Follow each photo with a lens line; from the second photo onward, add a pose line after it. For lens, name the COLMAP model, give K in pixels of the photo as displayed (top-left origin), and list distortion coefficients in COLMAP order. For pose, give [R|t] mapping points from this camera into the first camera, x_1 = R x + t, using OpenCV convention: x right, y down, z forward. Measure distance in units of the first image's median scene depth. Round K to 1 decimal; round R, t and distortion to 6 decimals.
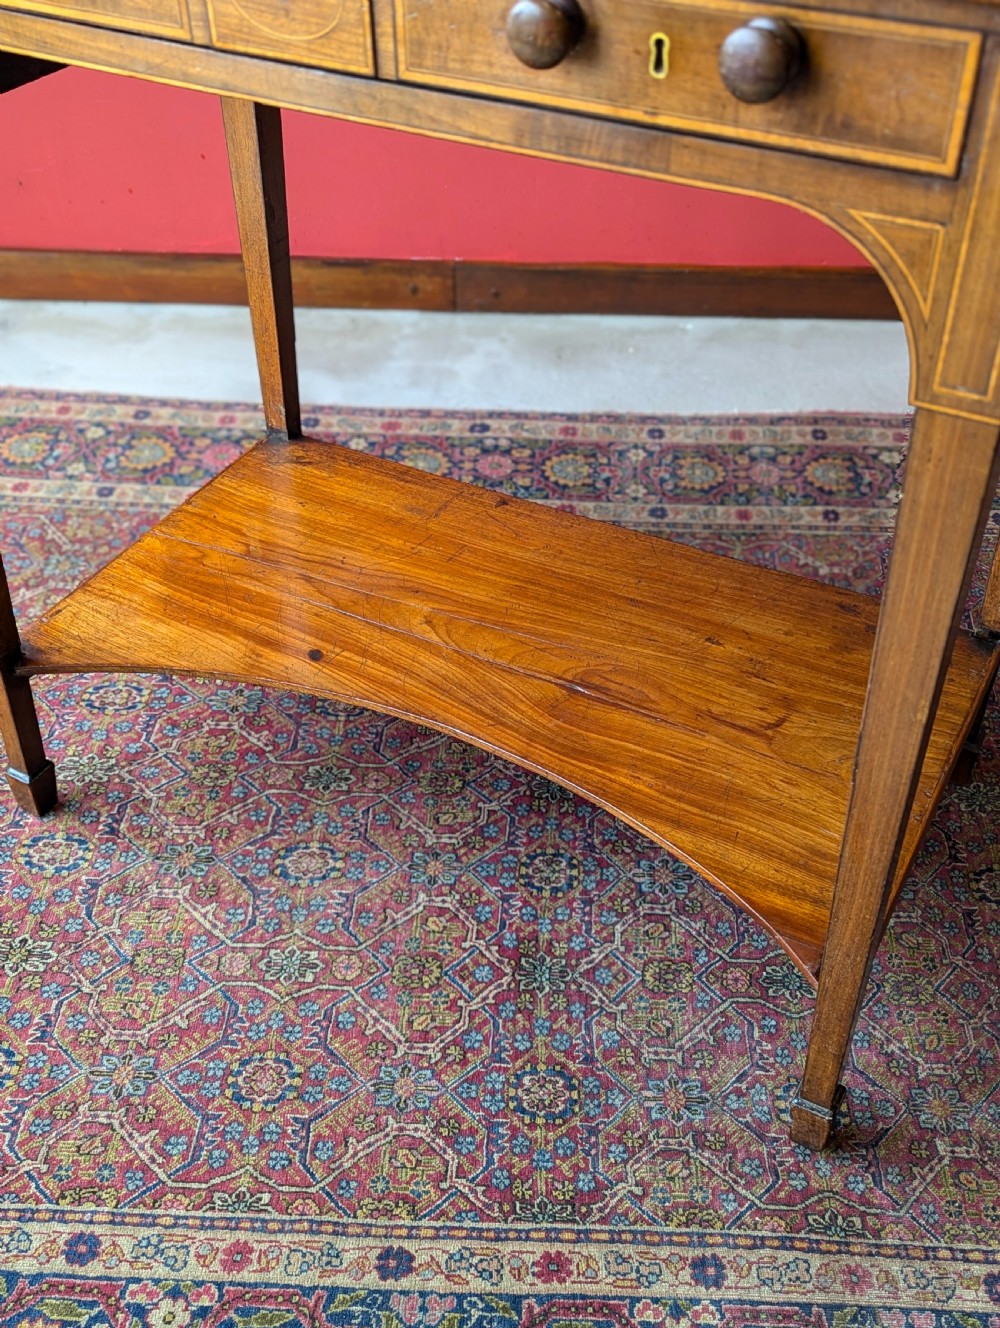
lens RADIAL K [[1425.4, 0, 513.2], [0, 1425.4, 680.4], [0, 0, 1]] dist [0.034524, 0.000000]
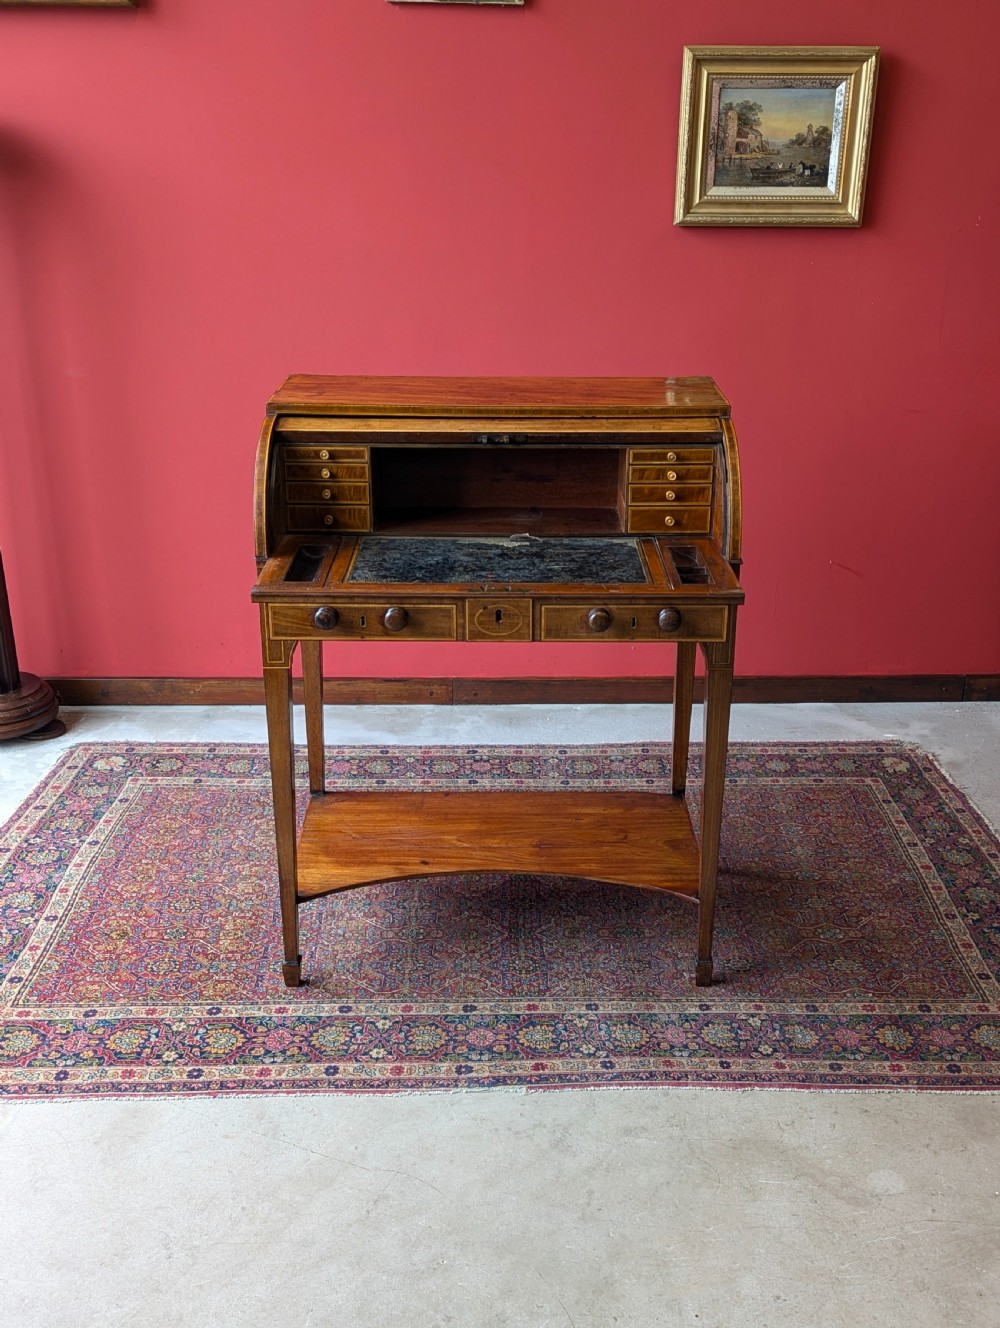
lens RADIAL K [[1403.6, 0, 522.0], [0, 1403.6, 679.0], [0, 0, 1]] dist [0.034492, 0.000000]
pose [[0.997966, -0.021537, 0.060006, -0.103543], [0.040574, 0.940553, -0.337216, 0.572240], [-0.049176, 0.338965, 0.939513, -1.261399]]
